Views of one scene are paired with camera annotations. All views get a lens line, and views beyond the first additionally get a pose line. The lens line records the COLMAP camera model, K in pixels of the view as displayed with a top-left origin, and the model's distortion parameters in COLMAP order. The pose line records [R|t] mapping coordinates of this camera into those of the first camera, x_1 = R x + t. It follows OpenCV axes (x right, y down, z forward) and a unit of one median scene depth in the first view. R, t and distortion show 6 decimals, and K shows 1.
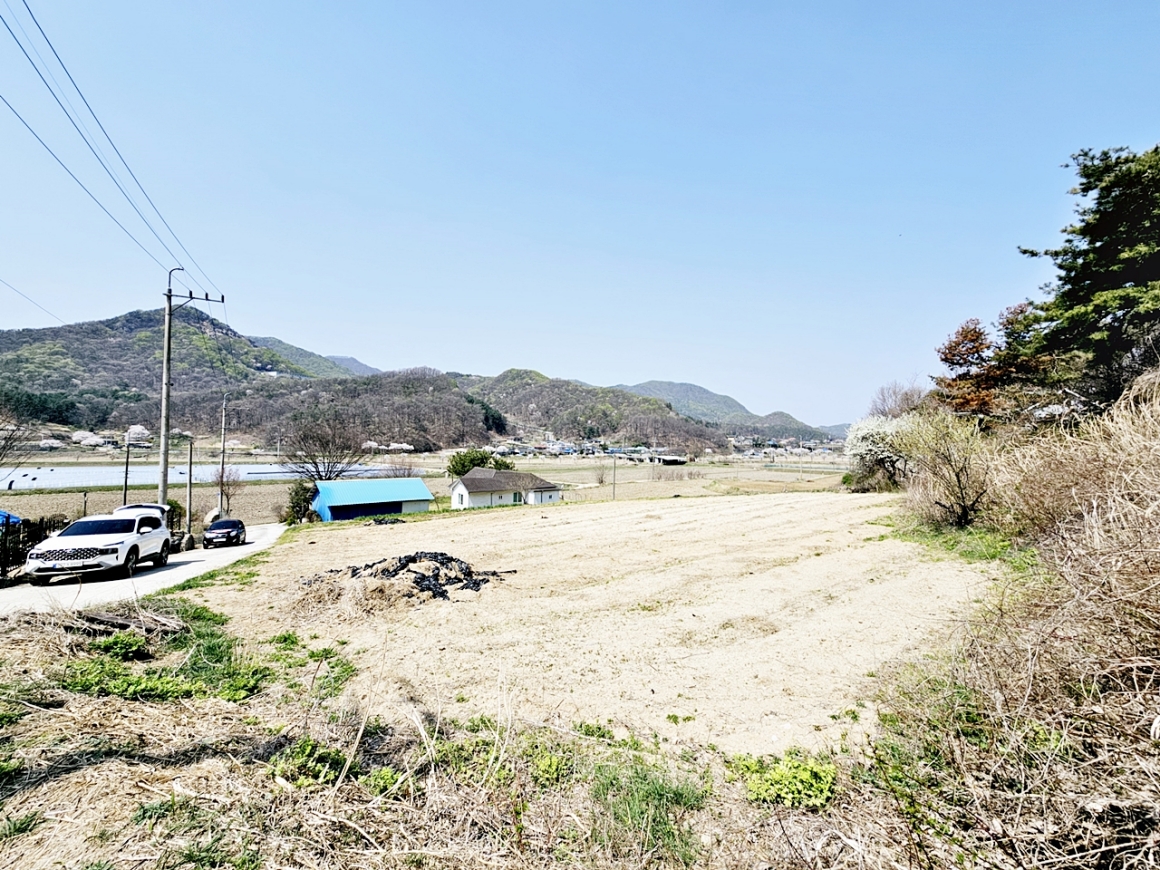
lens RADIAL K [[474.6, 0, 580.6], [0, 474.6, 433.8], [0, 0, 1]] dist [-0.003109, 0.001561]
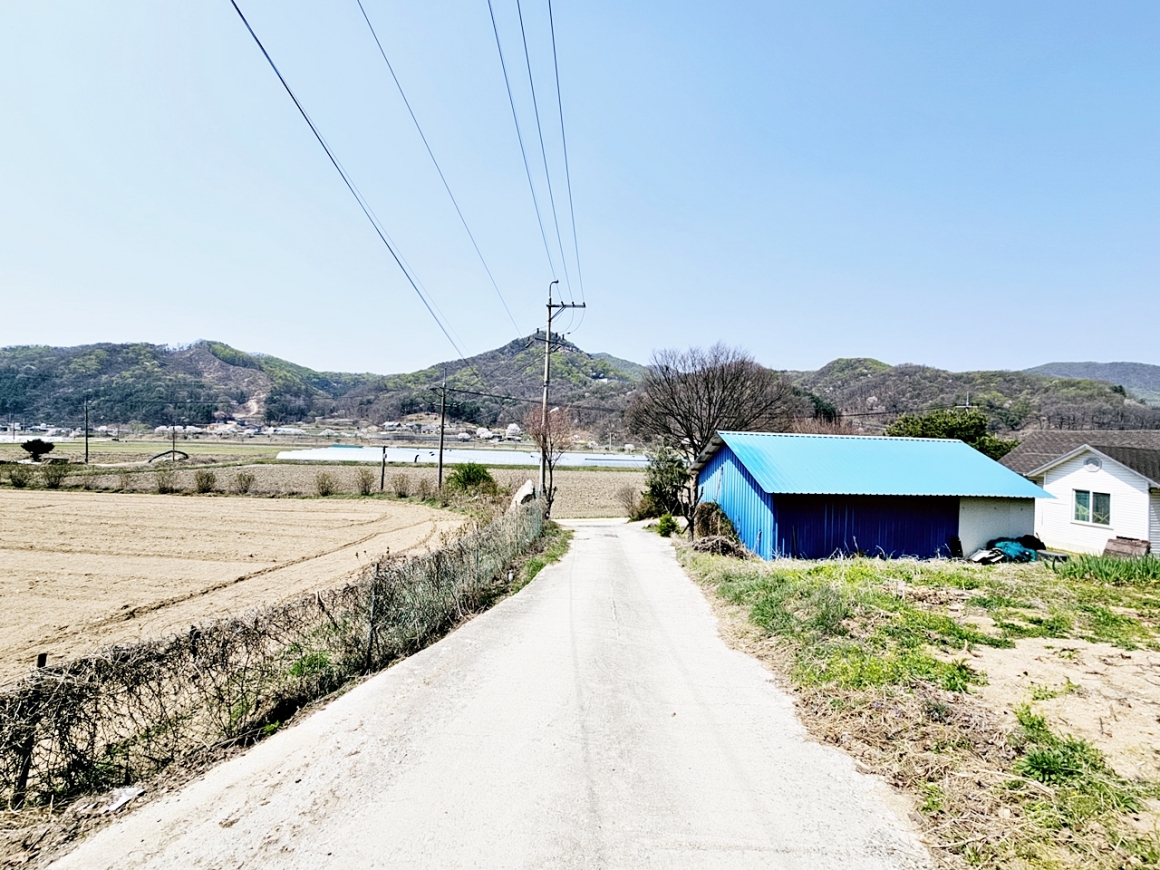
lens RADIAL K [[474.6, 0, 581.1], [0, 474.6, 439.2], [0, 0, 1]] dist [-0.003109, 0.001561]
pose [[0.812353, 0.007342, -0.583120, -0.059397], [-0.005108, 0.999972, 0.005475, 0.014967], [0.583144, -0.001469, 0.812368, 0.085557]]
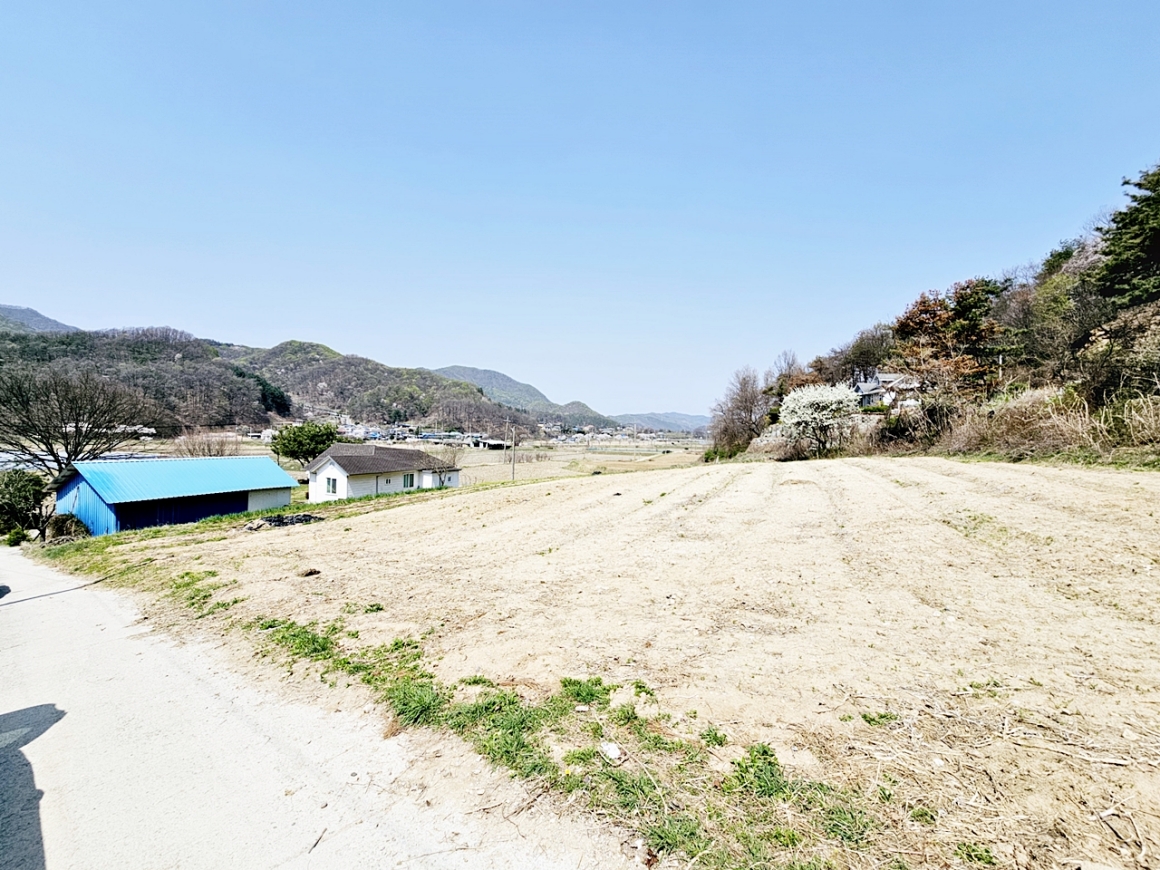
lens RADIAL K [[474.6, 0, 579.0], [0, 474.6, 432.2], [0, 0, 1]] dist [-0.003109, 0.001561]
pose [[0.916670, 0.003251, 0.399631, -0.033276], [-0.012614, 0.999704, 0.020801, 0.006523], [-0.399445, -0.024109, 0.916440, 0.035338]]
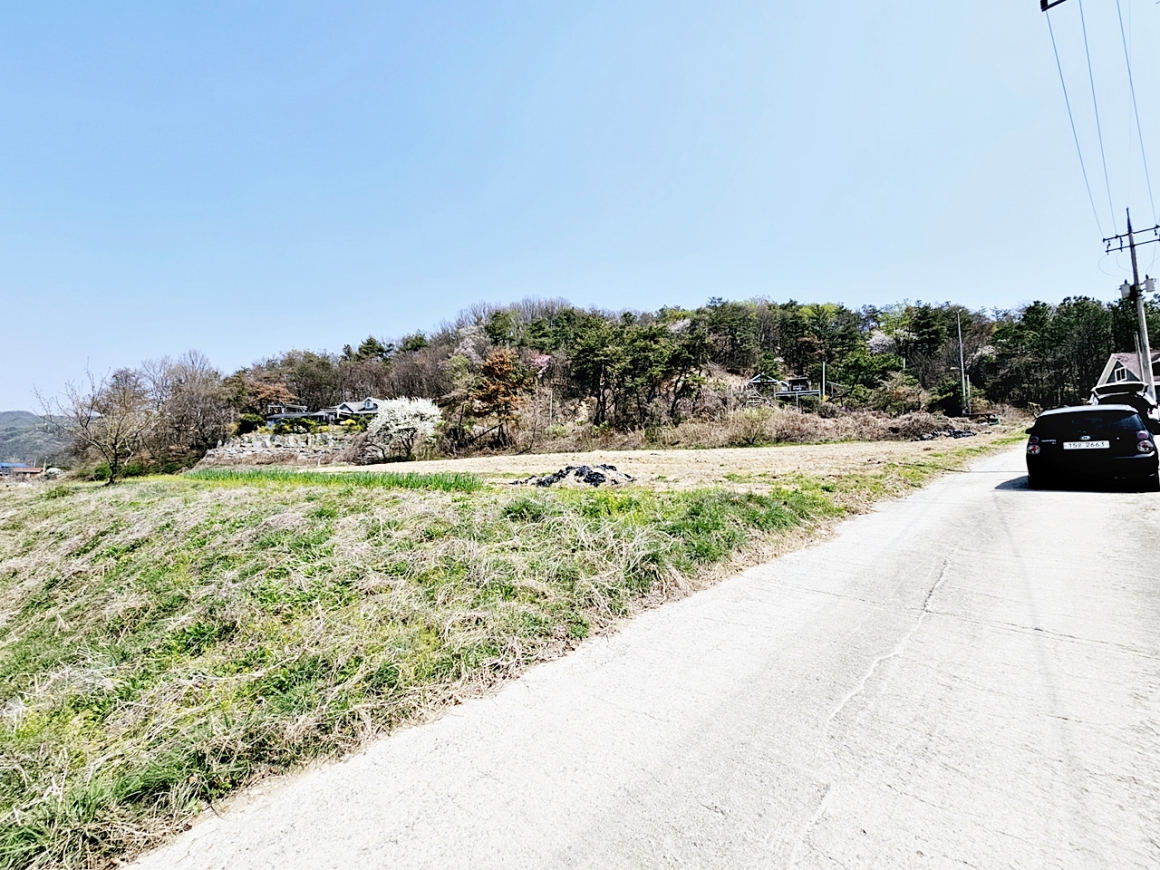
lens RADIAL K [[474.6, 0, 579.6], [0, 474.6, 433.6], [0, 0, 1]] dist [-0.003109, 0.001561]
pose [[-0.232209, 0.089200, 0.968567, -0.080965], [-0.043094, 0.993865, -0.101861, 0.020591], [-0.971711, -0.065392, -0.226941, 0.118582]]
